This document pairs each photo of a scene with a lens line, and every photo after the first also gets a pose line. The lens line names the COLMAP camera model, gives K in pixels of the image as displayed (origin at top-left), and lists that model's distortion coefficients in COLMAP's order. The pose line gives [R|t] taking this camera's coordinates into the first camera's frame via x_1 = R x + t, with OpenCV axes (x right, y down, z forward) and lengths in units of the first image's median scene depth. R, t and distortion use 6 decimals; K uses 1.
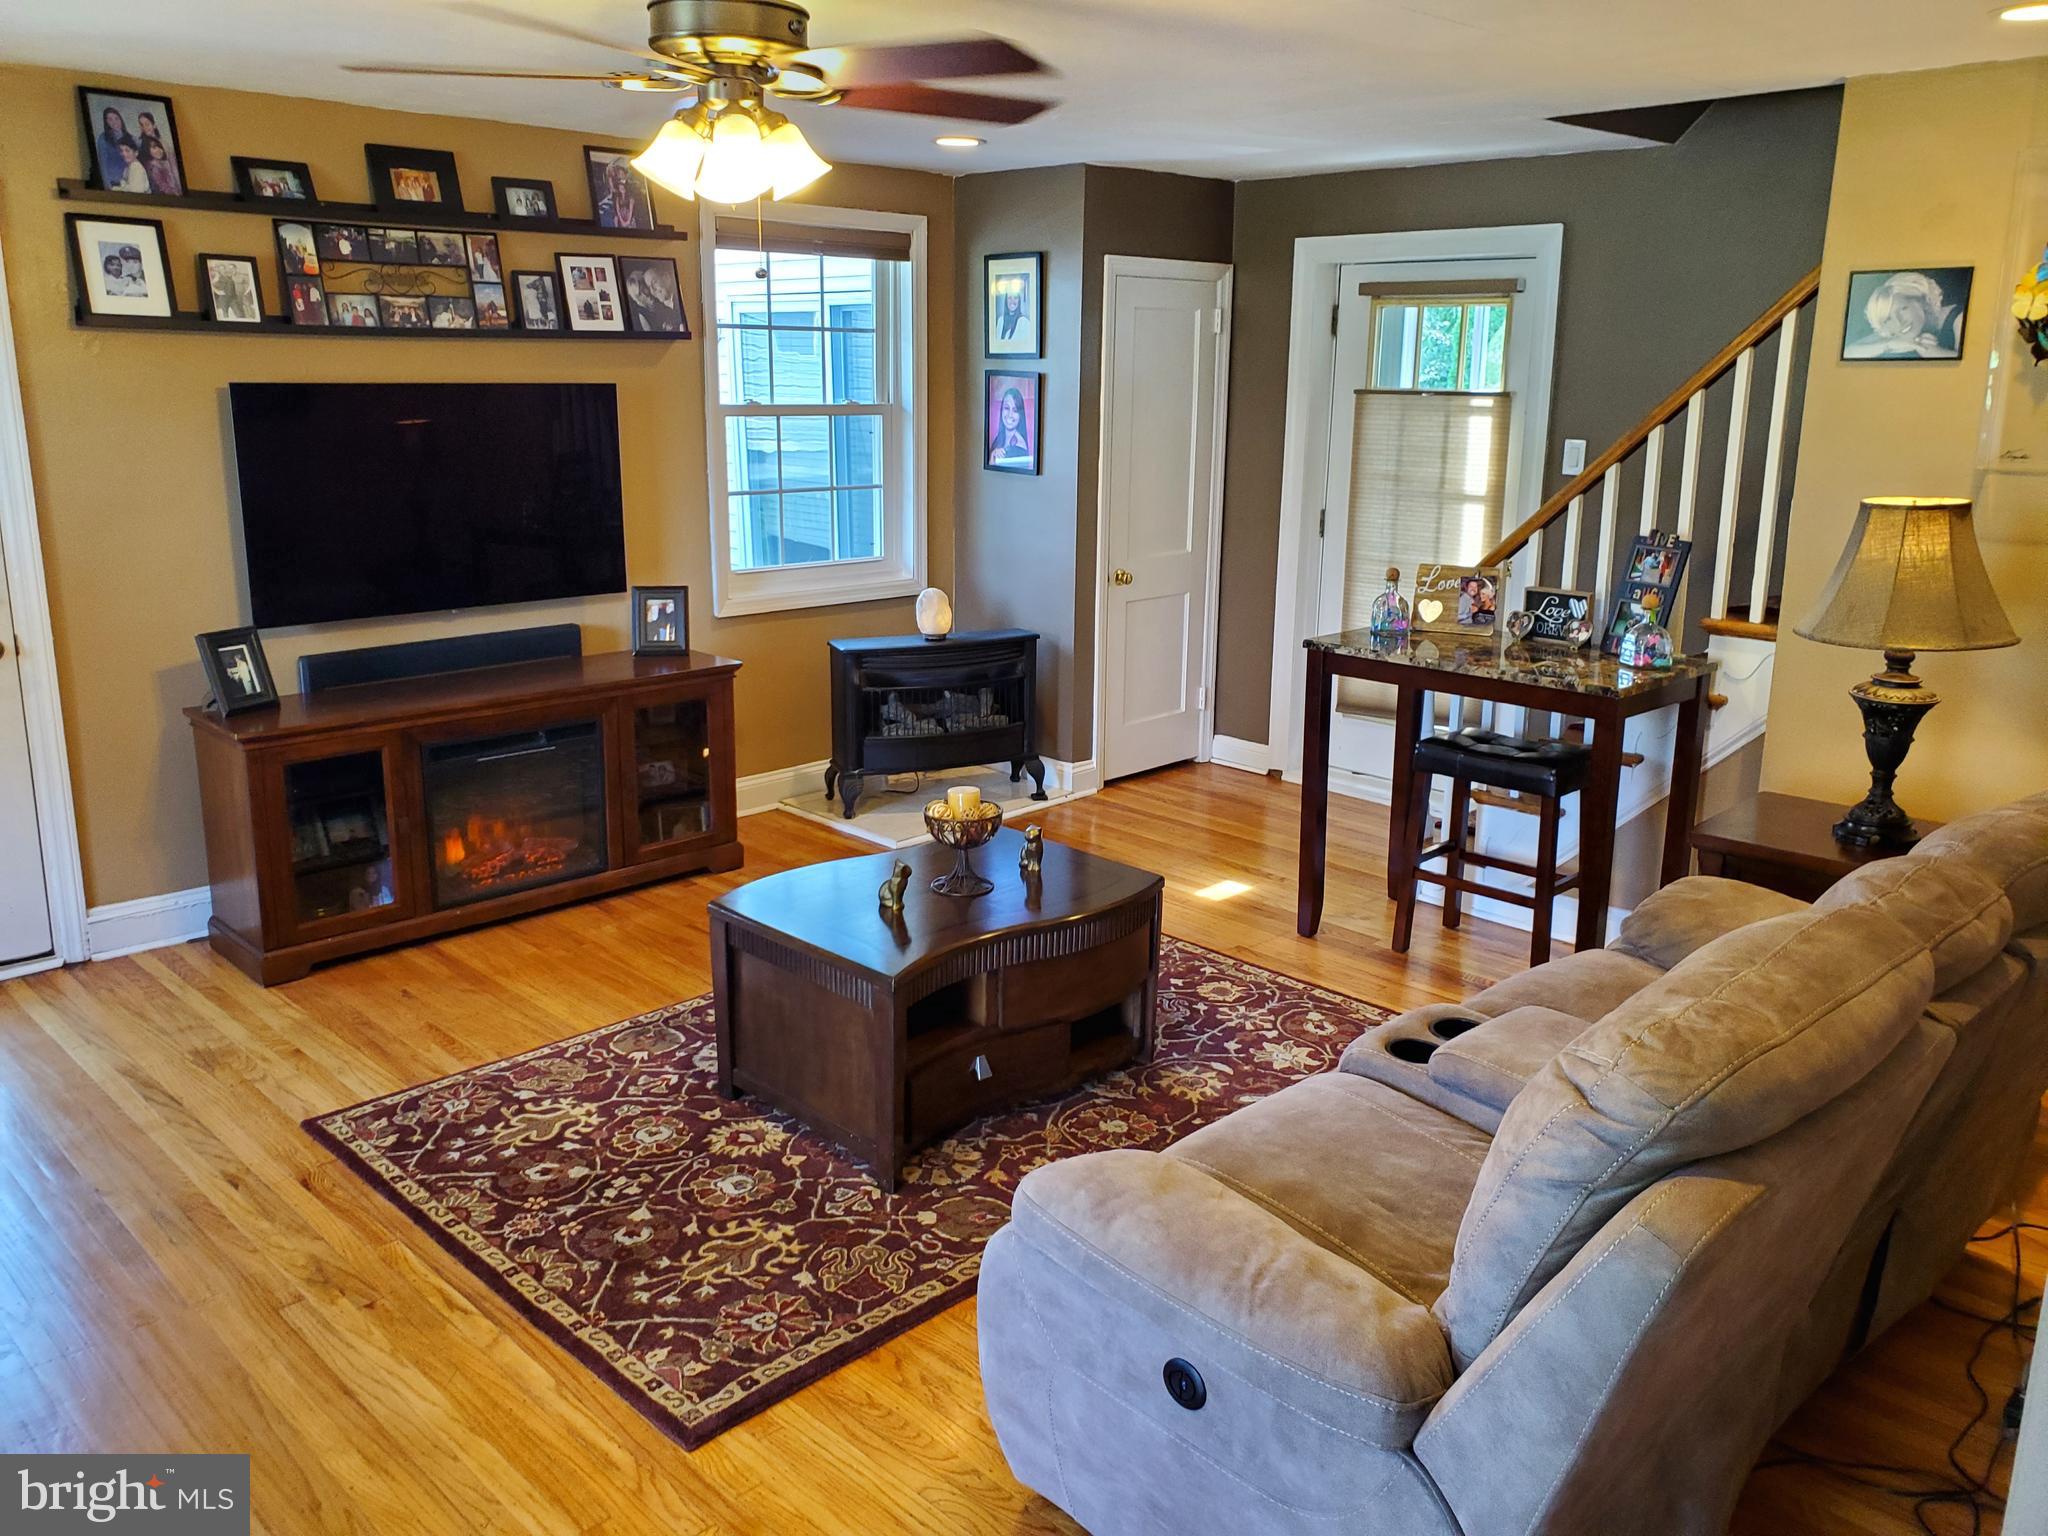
lens RADIAL K [[1597.0, 0, 1003.0], [0, 1597.0, 723.1], [0, 0, 1]] dist [0.021161, -0.007220]
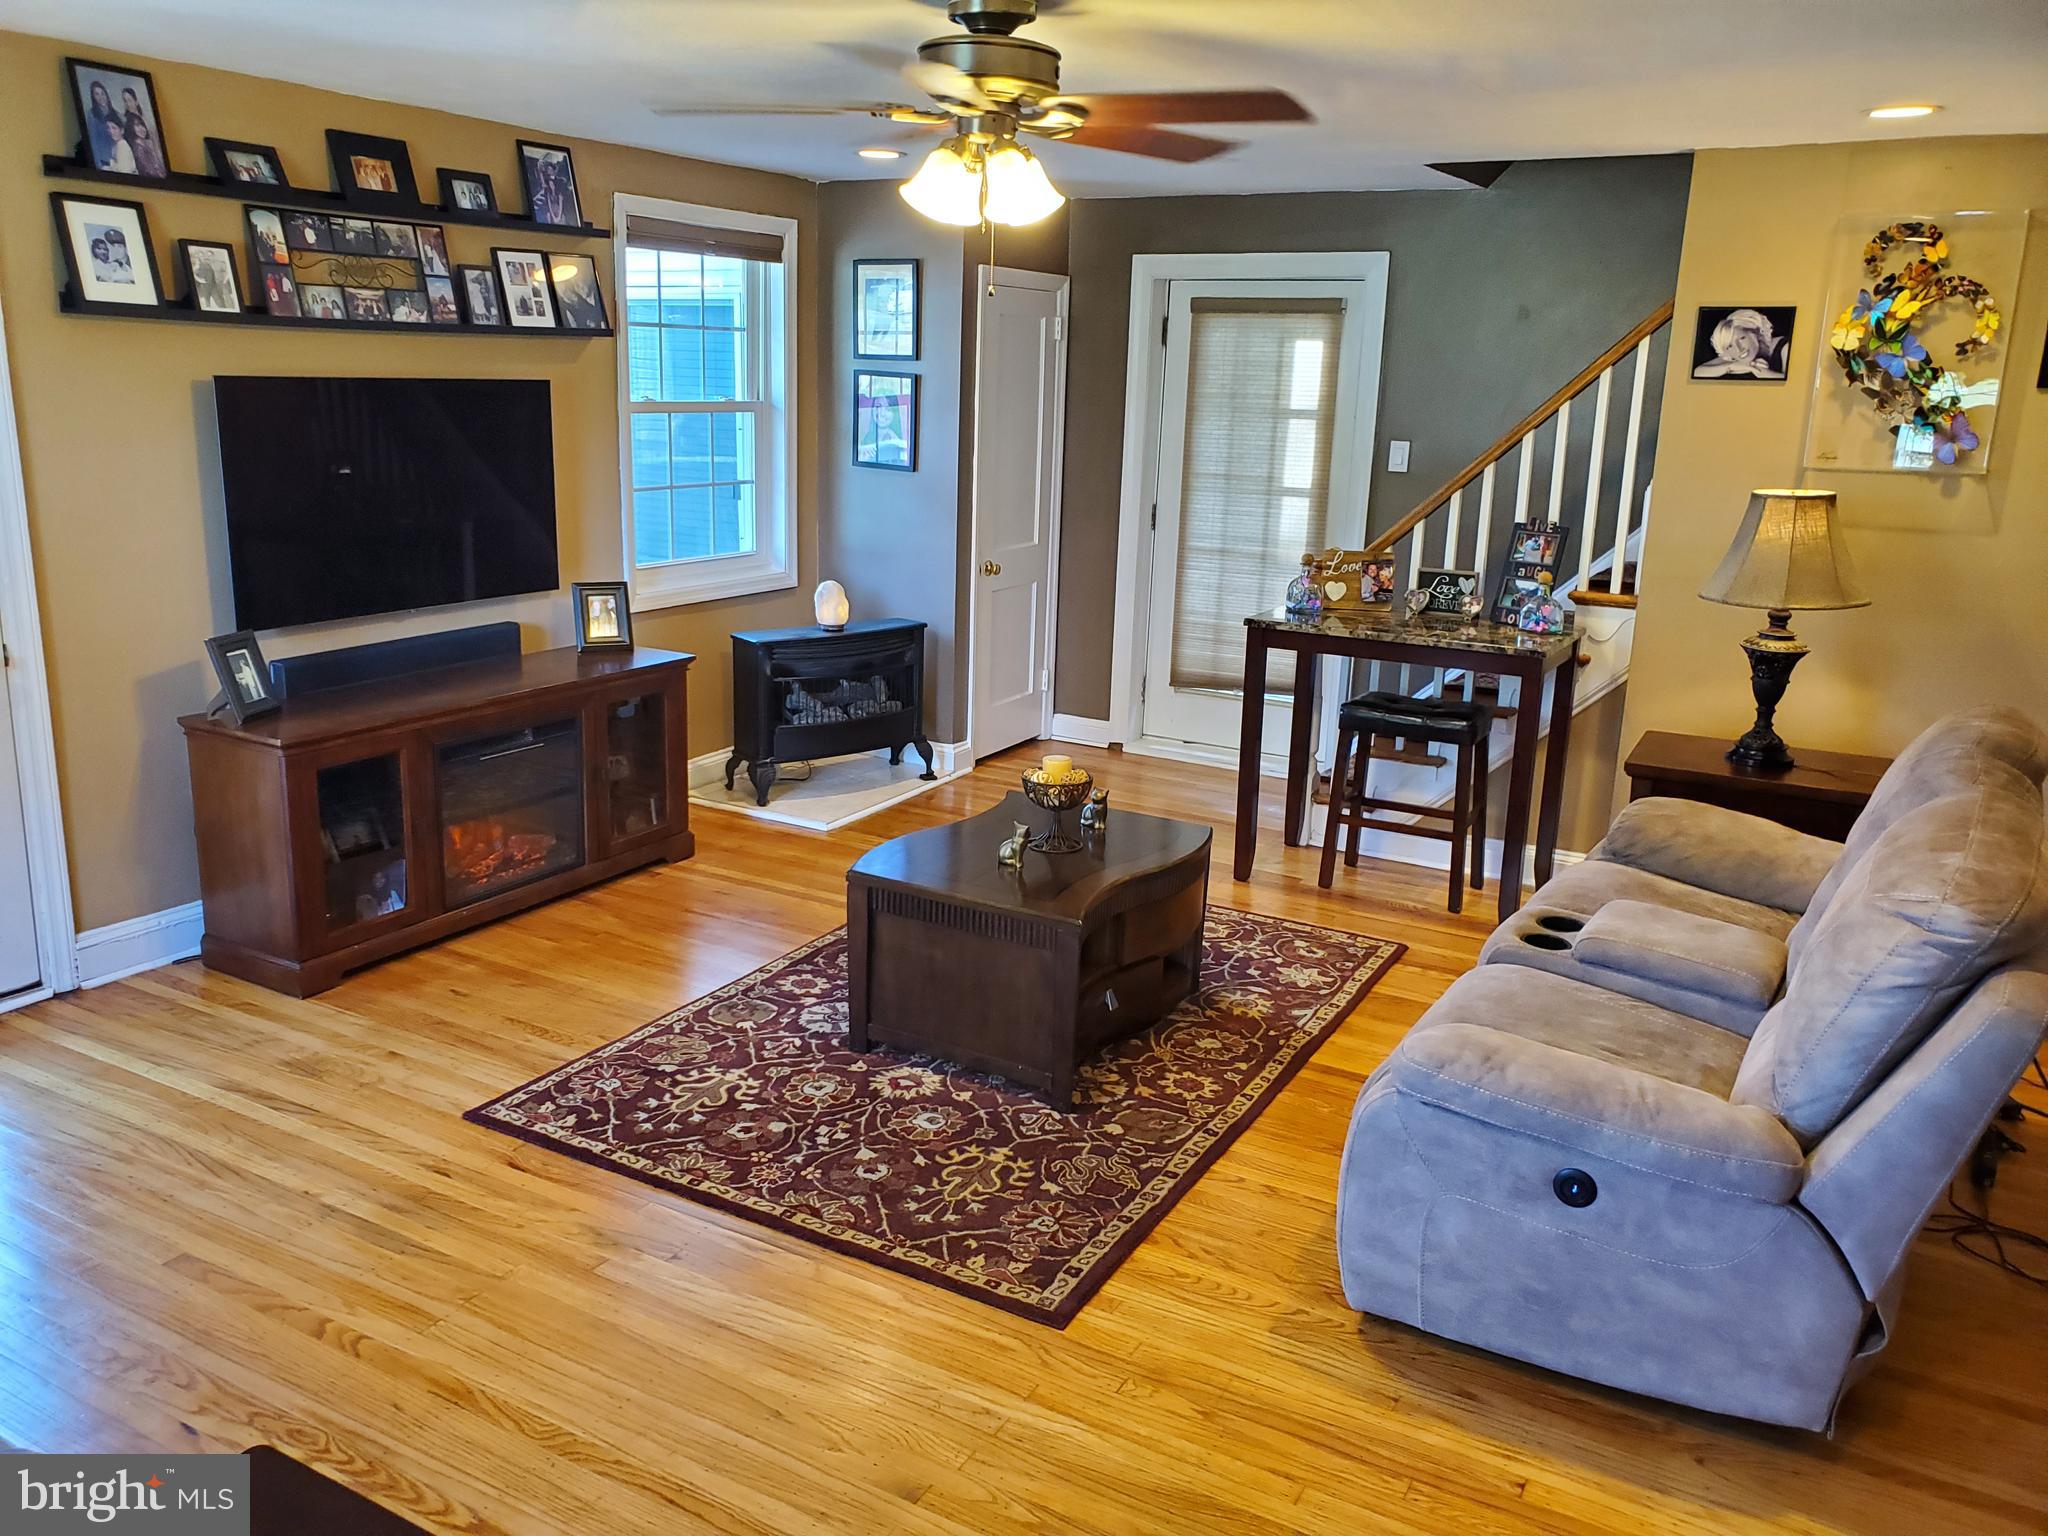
lens RADIAL K [[1597.0, 0, 983.3], [0, 1597.0, 751.9], [0, 0, 1]] dist [0.021161, -0.007220]
pose [[0.964697, -0.045831, 0.259342, -0.304143], [0.040733, 0.998857, 0.025000, 0.007126], [-0.260191, -0.013554, 0.965462, -0.047774]]
